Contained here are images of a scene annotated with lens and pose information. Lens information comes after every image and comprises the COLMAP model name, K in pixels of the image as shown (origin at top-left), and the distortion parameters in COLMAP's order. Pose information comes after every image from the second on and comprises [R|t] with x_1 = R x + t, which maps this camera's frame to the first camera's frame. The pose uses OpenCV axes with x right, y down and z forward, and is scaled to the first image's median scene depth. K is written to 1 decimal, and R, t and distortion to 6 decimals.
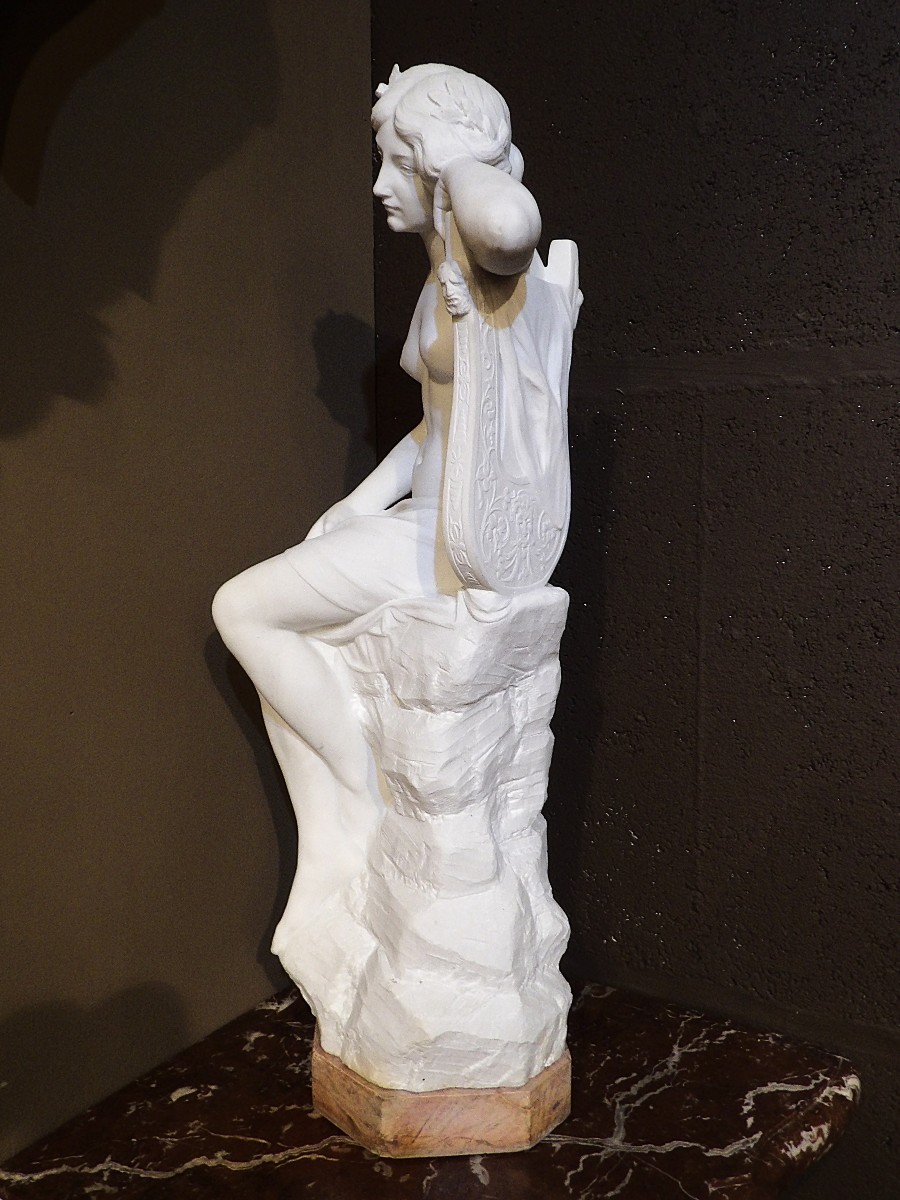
lens RADIAL K [[1004.0, 0, 449.3], [0, 1004.0, 630.7], [0, 0, 1]] dist [-0.036228, 0.076263]
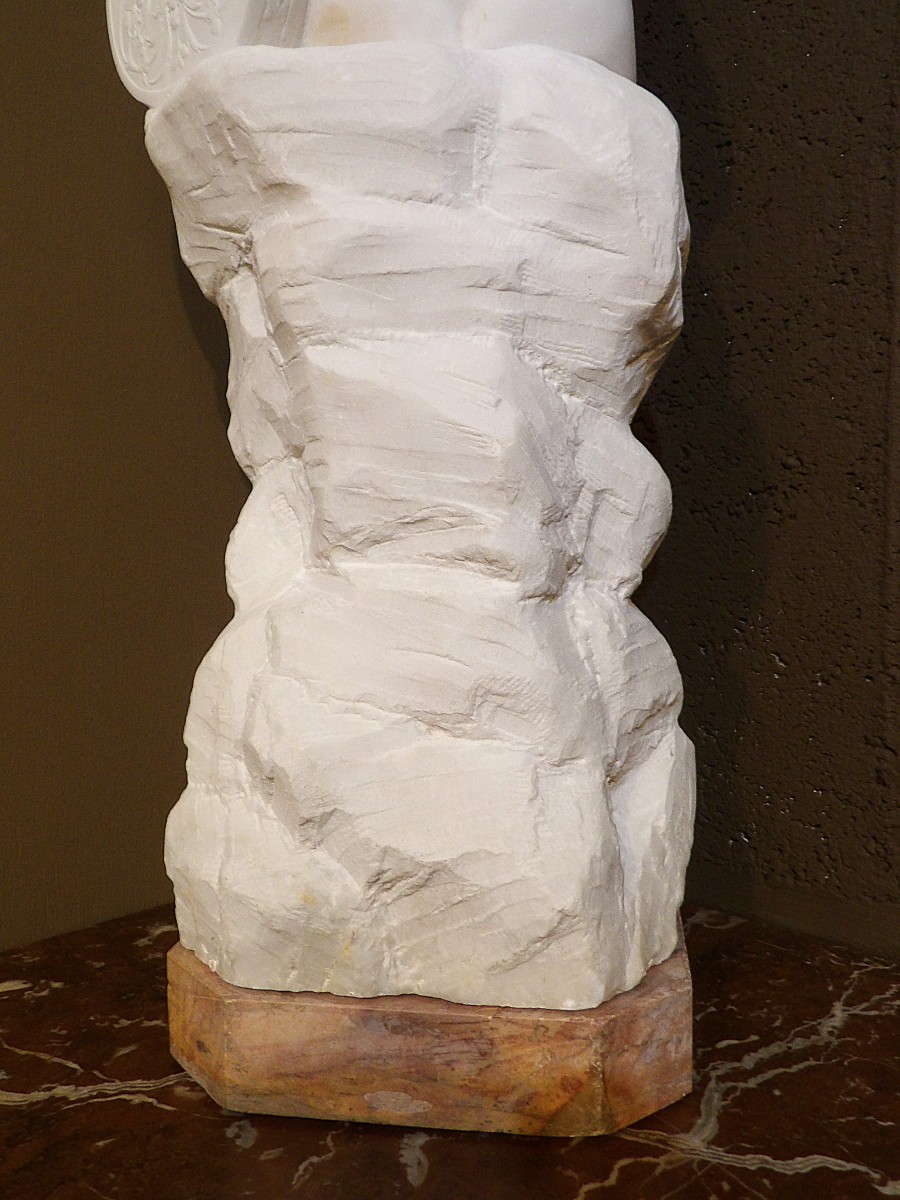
lens RADIAL K [[990.8, 0, 467.8], [0, 990.8, 622.3], [0, 0, 1]] dist [-0.035540, 0.067102]
pose [[0.981230, 0.025075, -0.191205, 0.132389], [-0.035884, 0.997935, -0.053281, 0.257586], [0.189474, 0.059142, 0.980103, 0.435349]]
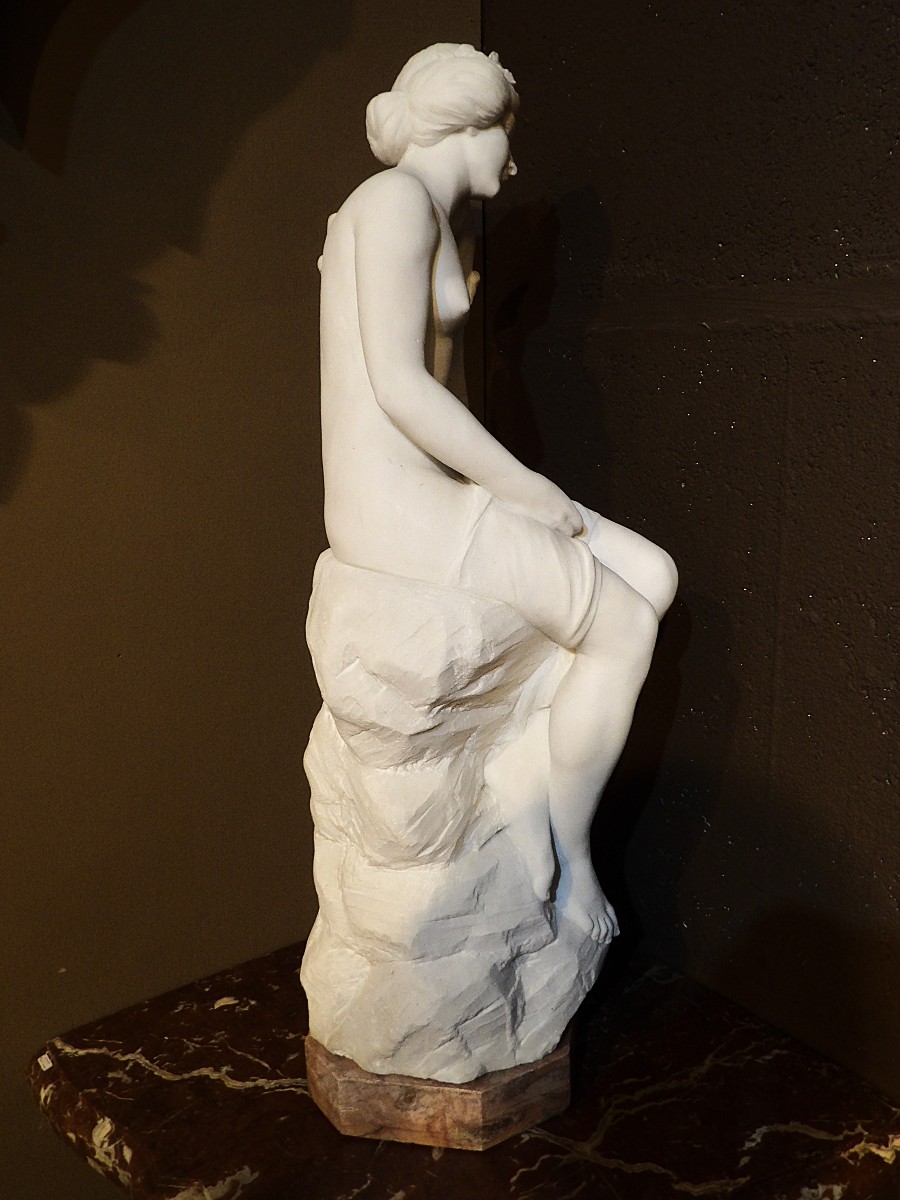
lens RADIAL K [[990.8, 0, 467.8], [0, 990.8, 622.3], [0, 0, 1]] dist [-0.035540, 0.067102]
pose [[0.941877, 0.073806, -0.327752, 0.307609], [-0.037202, 0.992484, 0.116586, -0.086159], [0.333893, -0.097616, 0.937543, 0.118621]]
